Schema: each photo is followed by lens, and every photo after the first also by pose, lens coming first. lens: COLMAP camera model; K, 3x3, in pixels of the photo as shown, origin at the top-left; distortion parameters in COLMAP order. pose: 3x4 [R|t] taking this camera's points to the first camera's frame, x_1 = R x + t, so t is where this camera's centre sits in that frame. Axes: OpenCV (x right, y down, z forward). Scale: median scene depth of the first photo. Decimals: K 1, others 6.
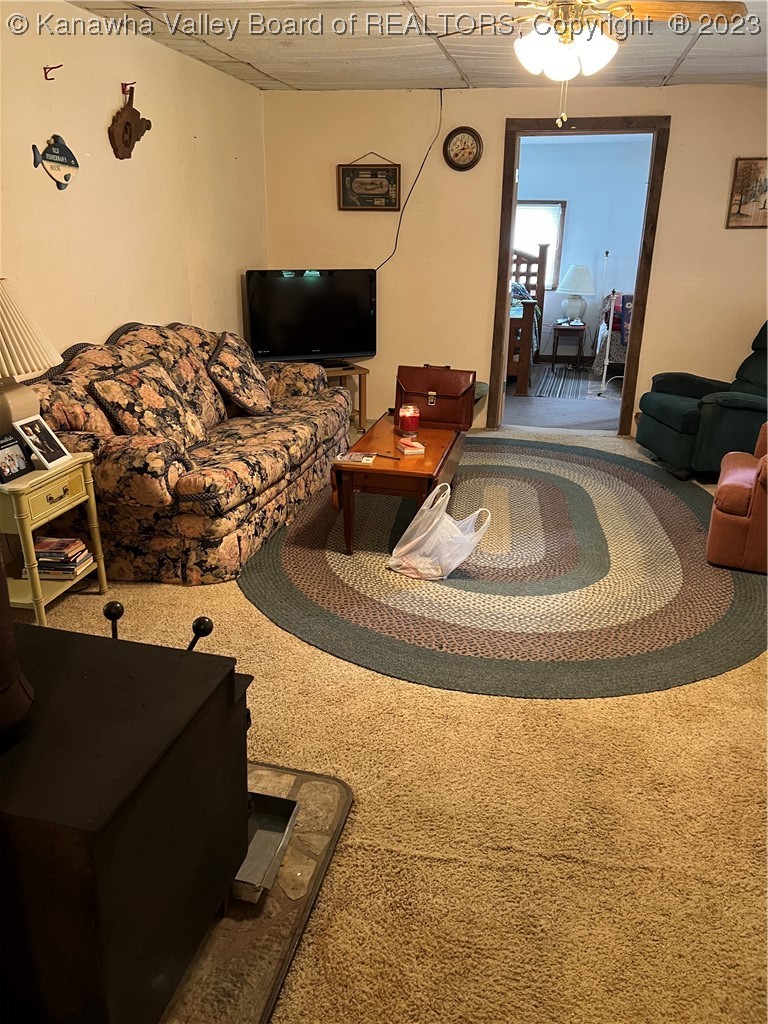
lens RADIAL K [[762.2, 0, 386.4], [0, 762.2, 514.0], [0, 0, 1]] dist [0.032046, -0.028475]
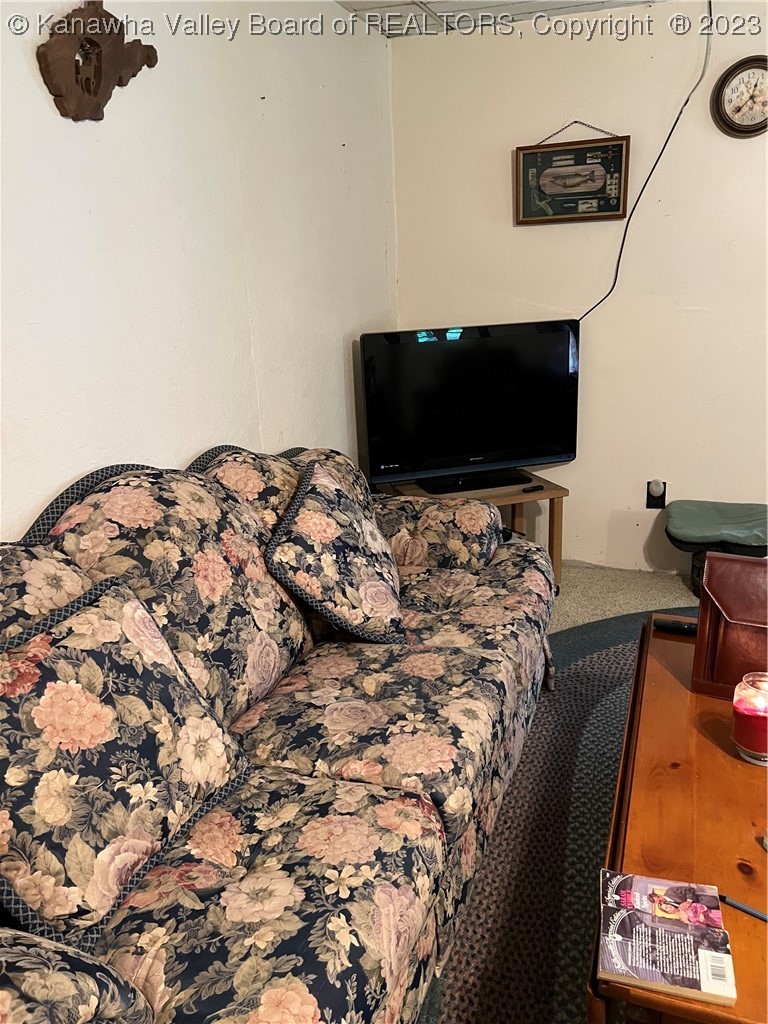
lens RADIAL K [[762.2, 0, 385.2], [0, 762.2, 516.5], [0, 0, 1]] dist [0.032046, -0.028475]
pose [[0.985047, -0.002993, -0.172262, -0.081305], [-0.005036, 0.998922, -0.046153, -0.192562], [0.172215, 0.046331, 0.983969, 0.549537]]
